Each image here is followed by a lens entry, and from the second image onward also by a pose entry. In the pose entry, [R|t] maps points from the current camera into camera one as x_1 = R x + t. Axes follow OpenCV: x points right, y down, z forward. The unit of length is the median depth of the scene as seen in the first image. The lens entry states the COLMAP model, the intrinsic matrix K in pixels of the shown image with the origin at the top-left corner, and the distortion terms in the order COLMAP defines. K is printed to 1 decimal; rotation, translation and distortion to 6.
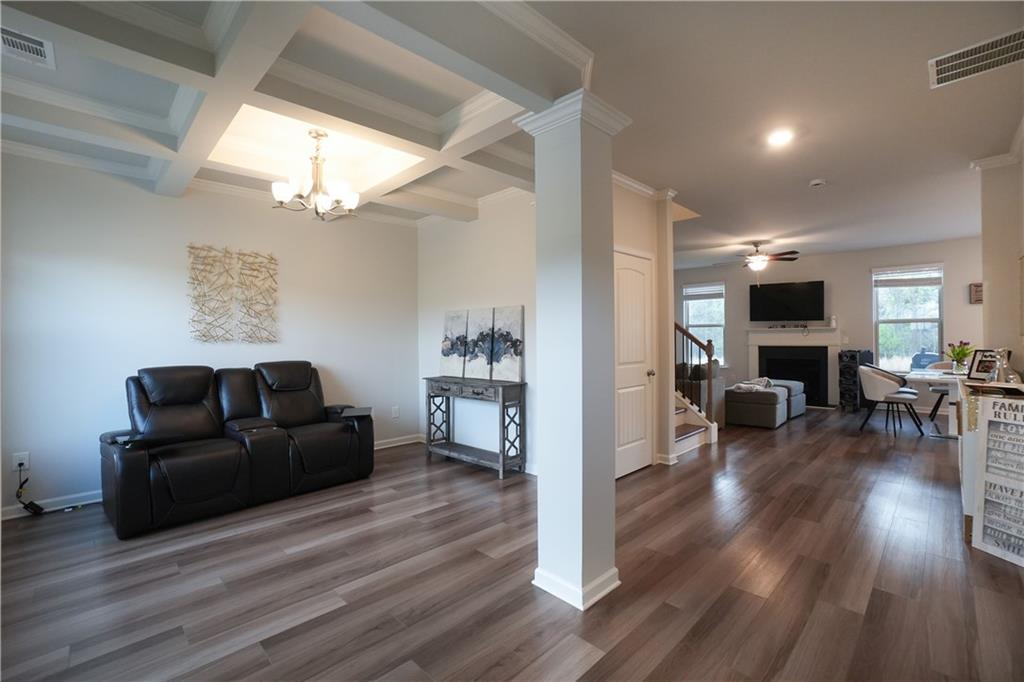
lens RADIAL K [[449.4, 0, 506.2], [0, 449.4, 335.1], [0, 0, 1]] dist [-0.060211, 0.021758]
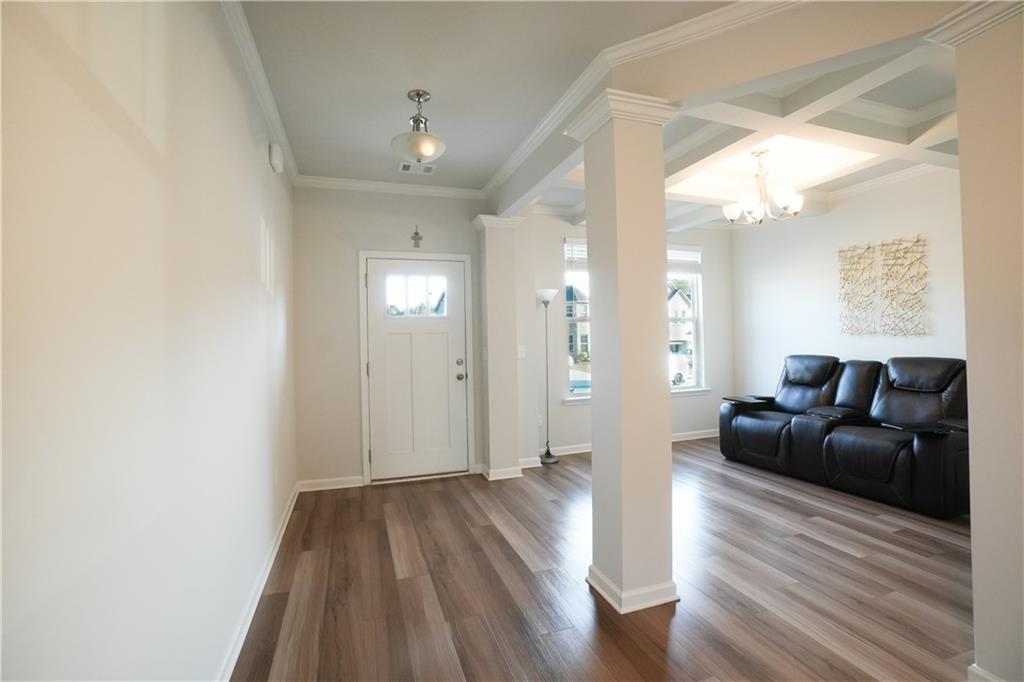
lens RADIAL K [[449.4, 0, 506.2], [0, 449.4, 335.1], [0, 0, 1]] dist [-0.060211, 0.021758]
pose [[-0.441586, -0.002968, -0.897214, 0.692066], [0.014288, 0.999844, -0.010340, 0.014936], [0.897105, -0.017386, -0.441475, 0.732422]]
